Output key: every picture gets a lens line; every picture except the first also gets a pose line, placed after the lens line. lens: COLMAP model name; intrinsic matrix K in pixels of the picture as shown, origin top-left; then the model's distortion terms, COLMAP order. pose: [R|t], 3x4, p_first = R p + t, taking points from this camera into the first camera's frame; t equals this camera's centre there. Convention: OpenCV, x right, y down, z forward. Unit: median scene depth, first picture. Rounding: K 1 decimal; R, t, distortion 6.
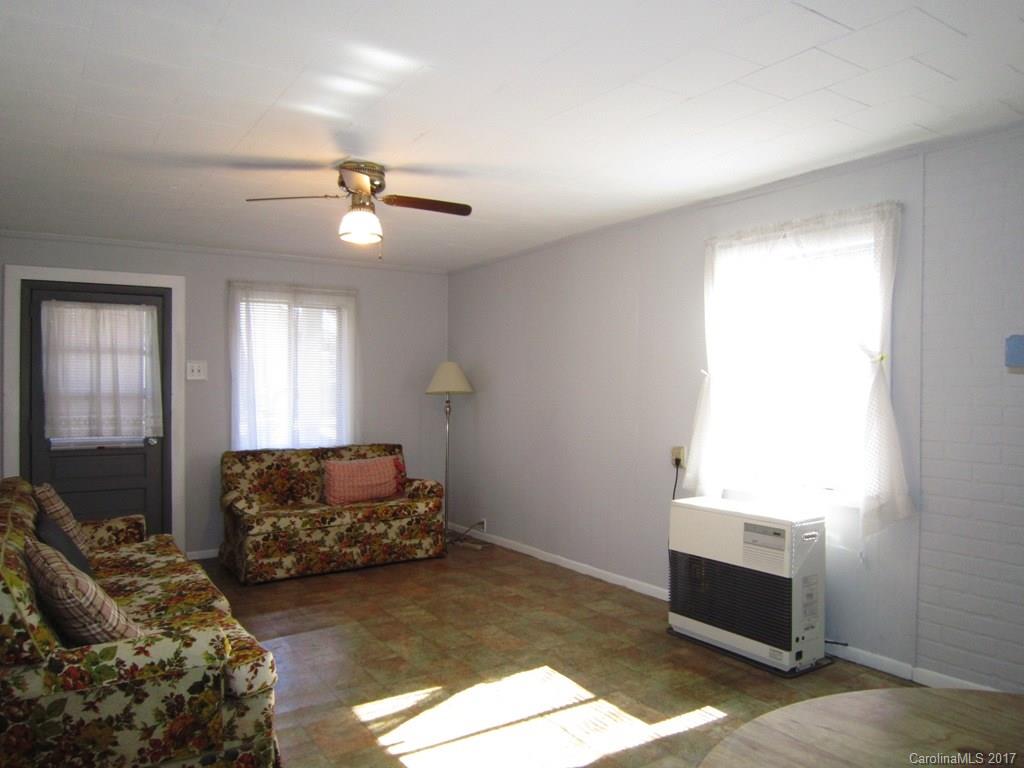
lens RADIAL K [[720.9, 0, 512.0], [0, 720.9, 384.0], [0, 0, 1]] dist [-0.086172, 0.000972]
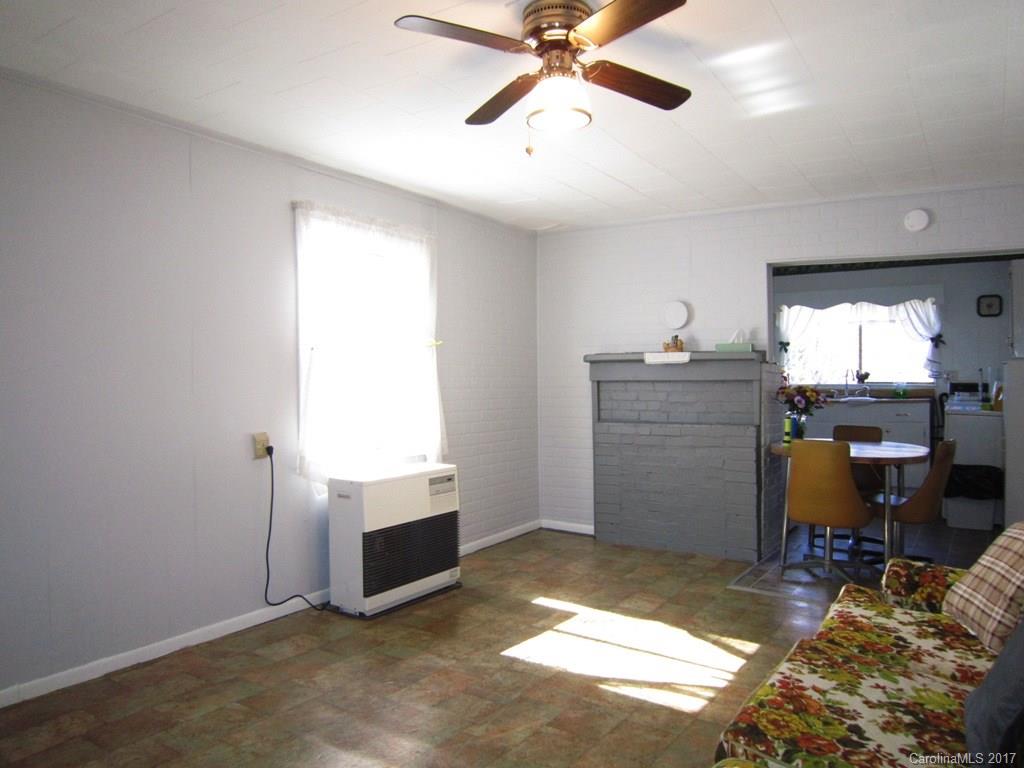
lens RADIAL K [[741.6, 0, 512.0], [0, 741.6, 384.0], [0, 0, 1]] dist [-0.031436, 0.000717]
pose [[-0.379970, -0.012554, 0.924914, -0.903554], [-0.002207, 0.999917, 0.012665, 0.024252], [-0.924996, 0.002770, -0.379966, 1.416711]]
